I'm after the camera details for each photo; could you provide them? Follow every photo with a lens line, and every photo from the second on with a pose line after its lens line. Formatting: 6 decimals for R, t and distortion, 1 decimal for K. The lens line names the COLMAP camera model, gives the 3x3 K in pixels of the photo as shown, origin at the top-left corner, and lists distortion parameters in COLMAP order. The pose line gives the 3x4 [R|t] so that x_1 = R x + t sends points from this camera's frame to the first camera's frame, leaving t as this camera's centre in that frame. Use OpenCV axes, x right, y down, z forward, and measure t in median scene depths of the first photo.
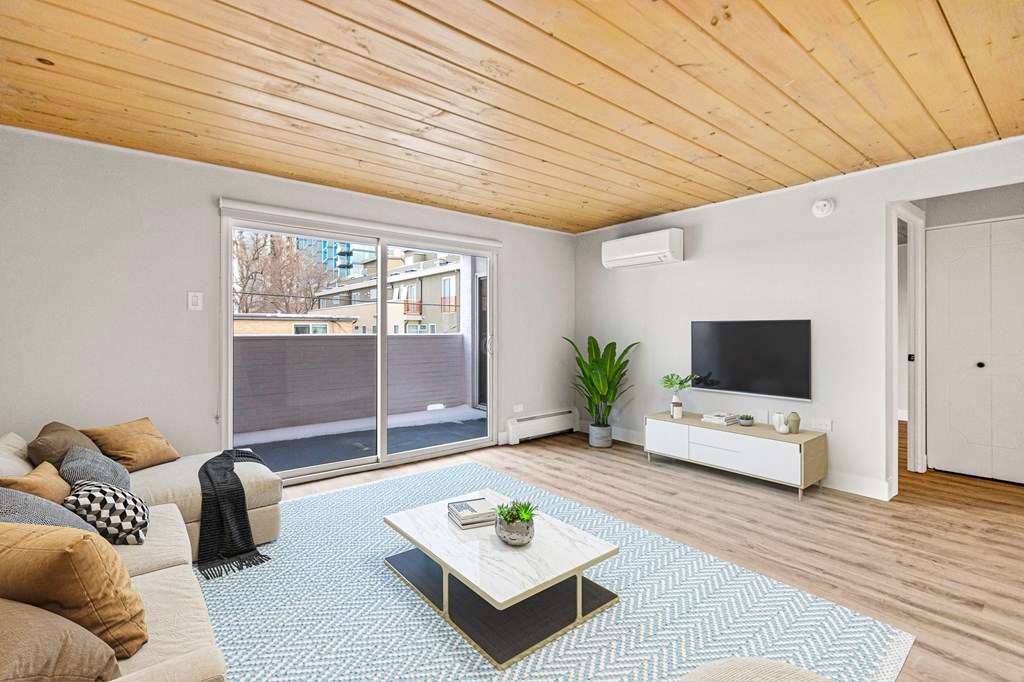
lens RADIAL K [[458.6, 0, 512.0], [0, 458.6, 341.0], [0, 0, 1]] dist [-0.000171, -0.000050]
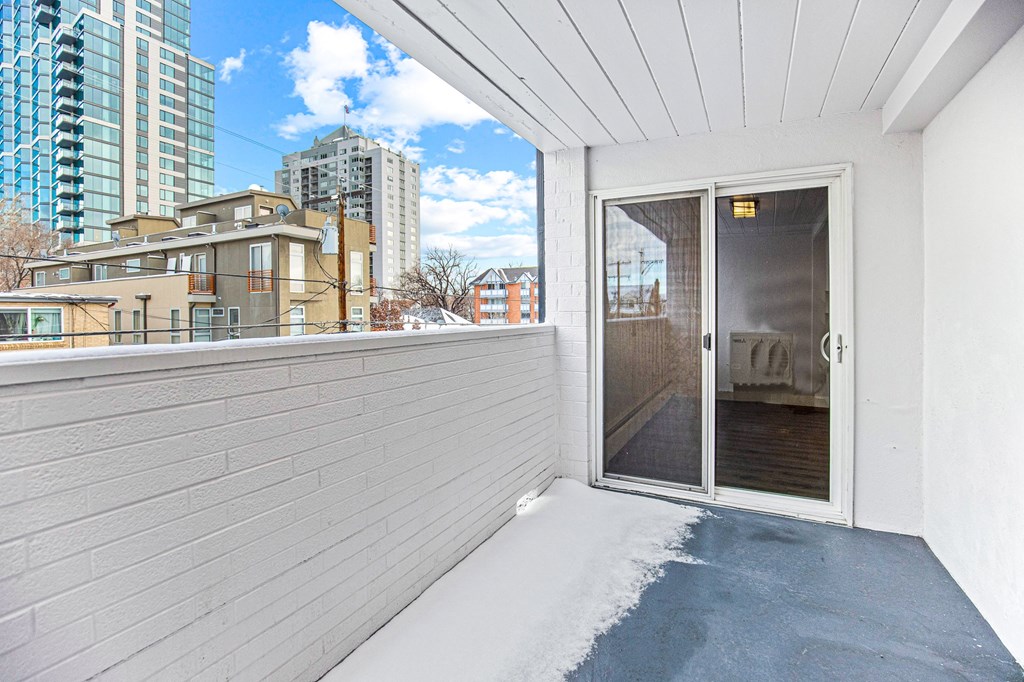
lens RADIAL K [[474.3, 0, 509.7], [0, 474.3, 319.7], [0, 0, 1]] dist [-0.029322, 0.000198]
pose [[0.914115, -0.015030, 0.405177, -0.072014], [0.019137, 0.999798, -0.006088, -0.003792], [-0.405004, 0.013319, 0.914218, 0.125561]]
